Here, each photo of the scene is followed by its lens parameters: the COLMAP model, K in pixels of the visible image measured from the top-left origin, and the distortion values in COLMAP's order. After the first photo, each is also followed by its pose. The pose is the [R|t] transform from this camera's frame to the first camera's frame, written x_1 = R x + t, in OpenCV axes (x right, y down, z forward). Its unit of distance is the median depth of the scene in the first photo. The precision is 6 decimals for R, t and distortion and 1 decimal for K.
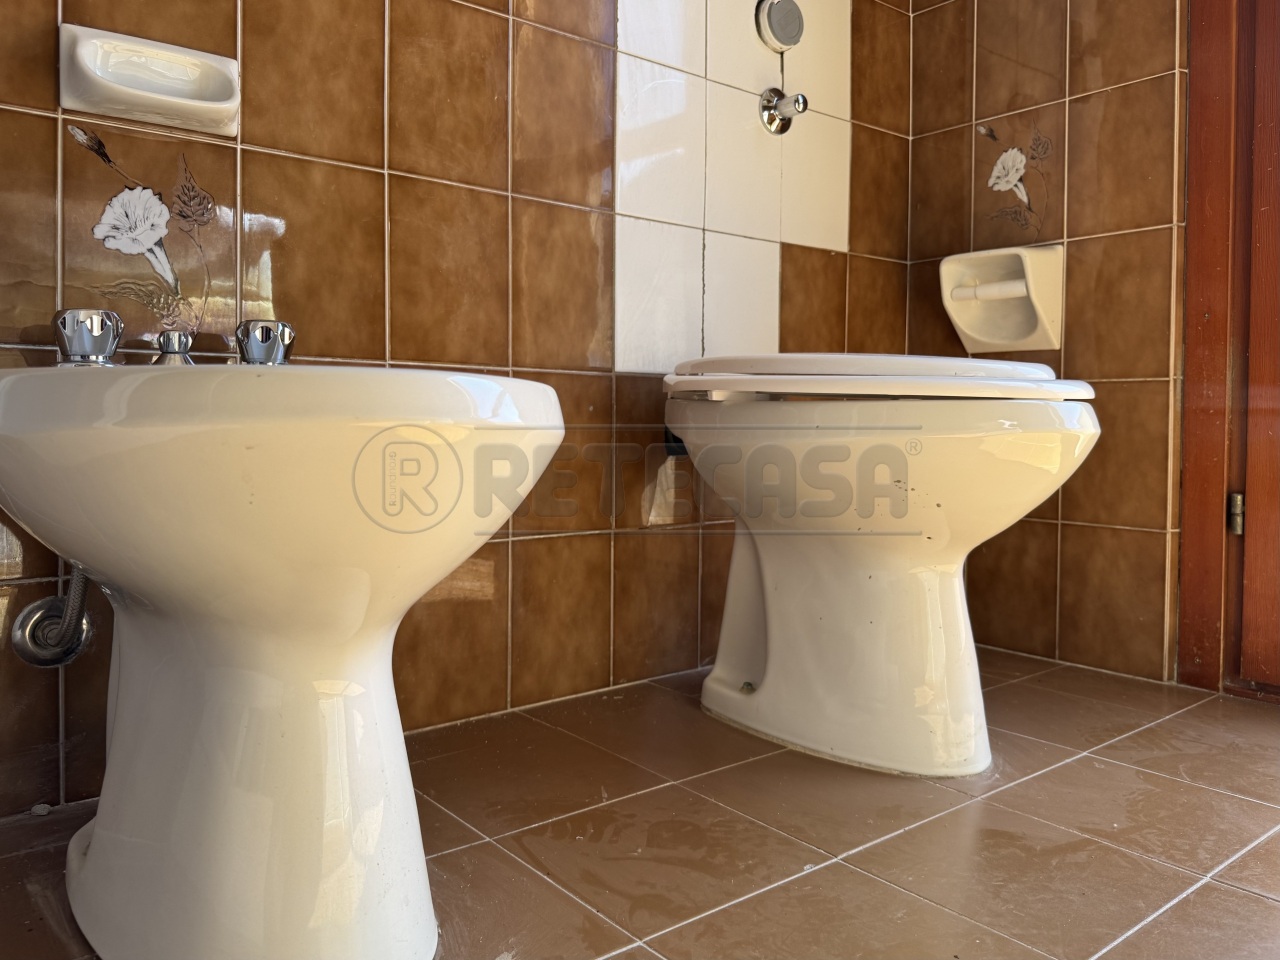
lens RADIAL K [[969.0, 0, 640.0], [0, 969.0, 480.0], [0, 0, 1]] dist [-0.034946, 0.006182]
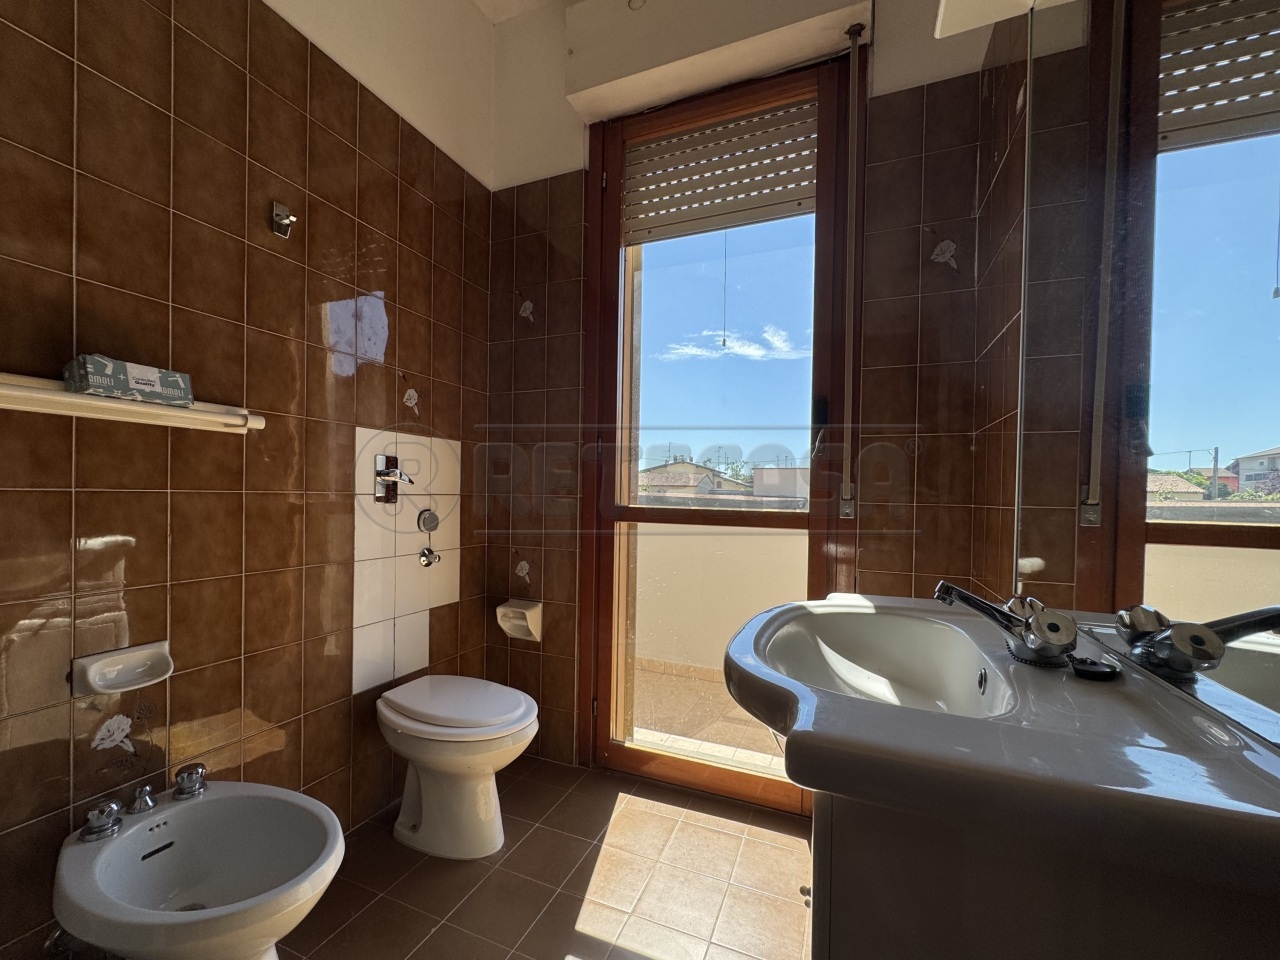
lens RADIAL K [[518.5, 0, 633.6], [0, 518.5, 501.8], [0, 0, 1]] dist [-0.013424, 0.000096]
pose [[0.880135, 0.004814, 0.474699, -0.022638], [0.003379, 0.999860, -0.016404, -0.571238], [-0.474711, 0.016042, 0.879995, -0.452518]]
